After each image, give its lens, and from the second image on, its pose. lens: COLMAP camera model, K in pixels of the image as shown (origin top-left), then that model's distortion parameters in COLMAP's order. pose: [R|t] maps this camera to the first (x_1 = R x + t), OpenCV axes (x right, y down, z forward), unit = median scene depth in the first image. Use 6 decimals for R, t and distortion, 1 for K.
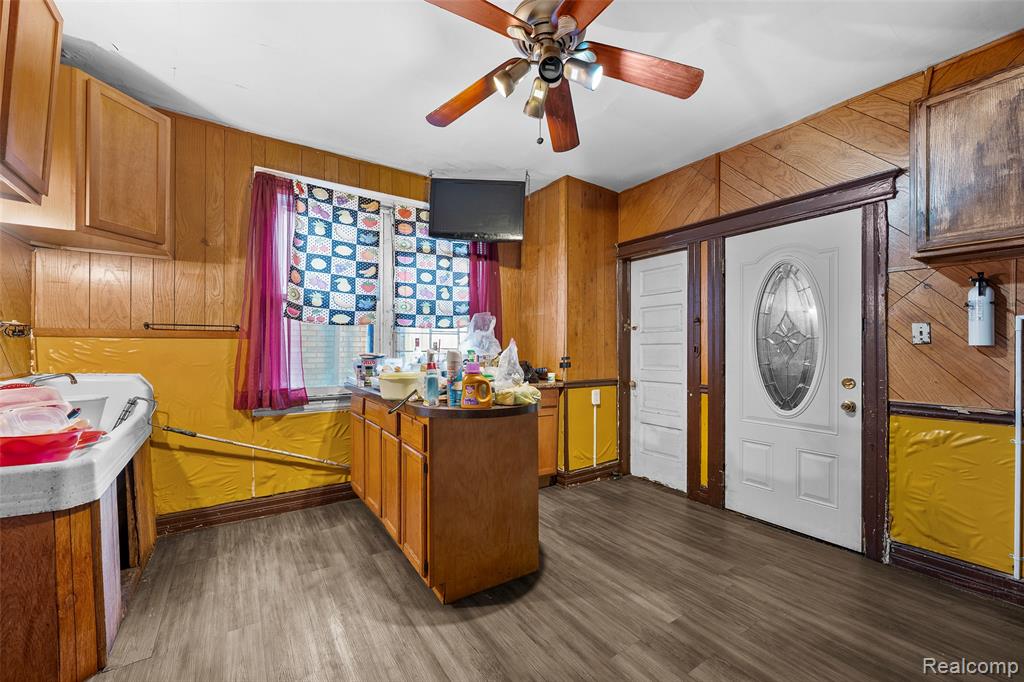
lens RADIAL K [[410.0, 0, 508.4], [0, 410.0, 346.7], [0, 0, 1]] dist [-0.000766, 0.000001]
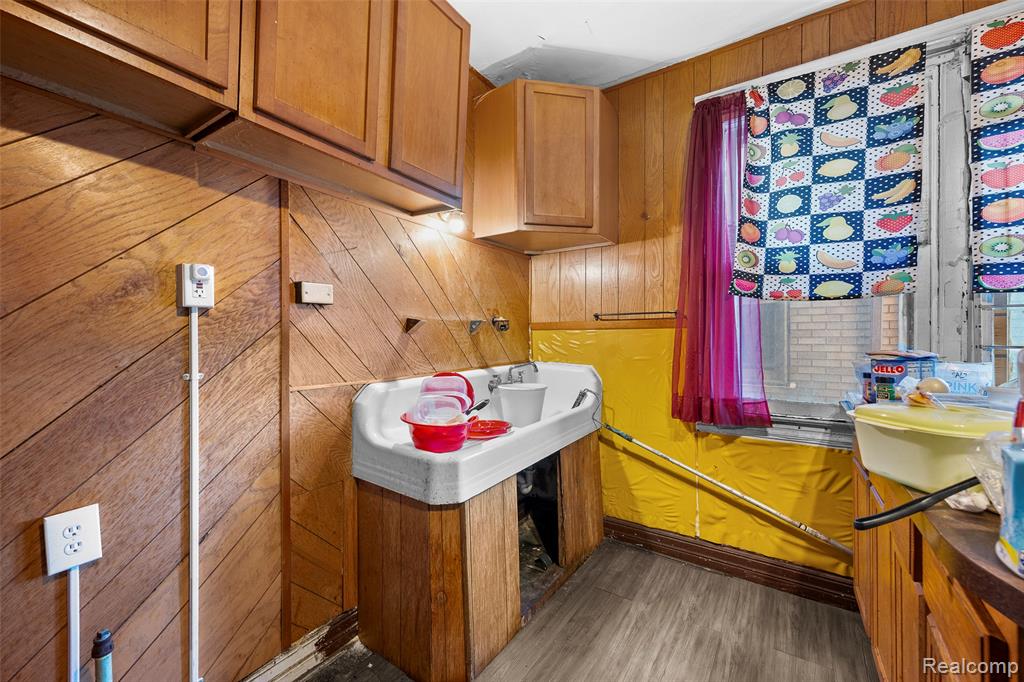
lens RADIAL K [[410.0, 0, 506.6], [0, 410.0, 337.2], [0, 0, 1]] dist [-0.000766, 0.000001]
pose [[0.370044, -0.003406, -0.929008, -0.050969], [0.004537, 0.999988, -0.001860, -0.001738], [0.929003, -0.003527, 0.370055, 0.411306]]
